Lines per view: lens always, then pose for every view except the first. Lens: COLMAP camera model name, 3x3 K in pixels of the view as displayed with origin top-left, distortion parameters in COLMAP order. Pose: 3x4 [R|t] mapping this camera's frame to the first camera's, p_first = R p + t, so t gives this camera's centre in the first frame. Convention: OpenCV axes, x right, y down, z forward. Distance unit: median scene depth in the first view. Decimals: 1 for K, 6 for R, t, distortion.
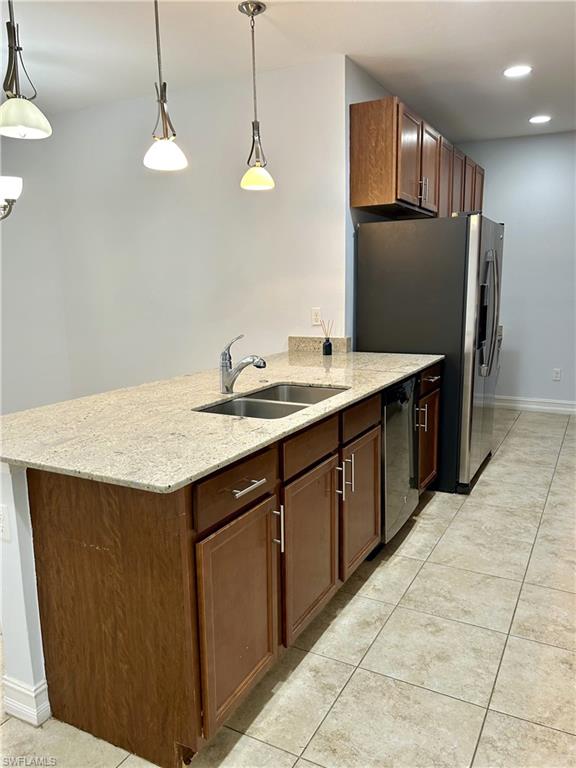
lens RADIAL K [[572.5, 0, 288.0], [0, 572.5, 384.0], [0, 0, 1]] dist [0.001685, -0.006597]
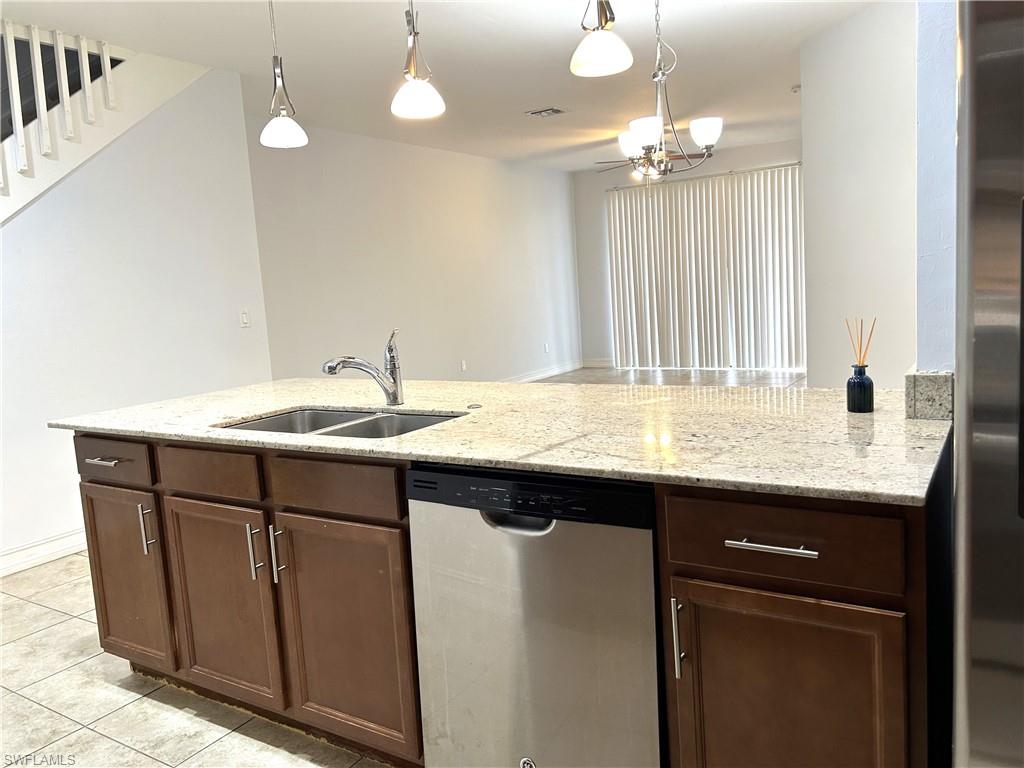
lens RADIAL K [[763.4, 0, 512.0], [0, 763.4, 384.0], [0, 0, 1]] dist [0.001685, -0.006597]
pose [[-0.055523, 0.142706, -0.988207, 0.902133], [-0.119591, 0.981658, 0.148479, -0.181556], [0.991269, 0.126425, -0.037439, 1.255005]]
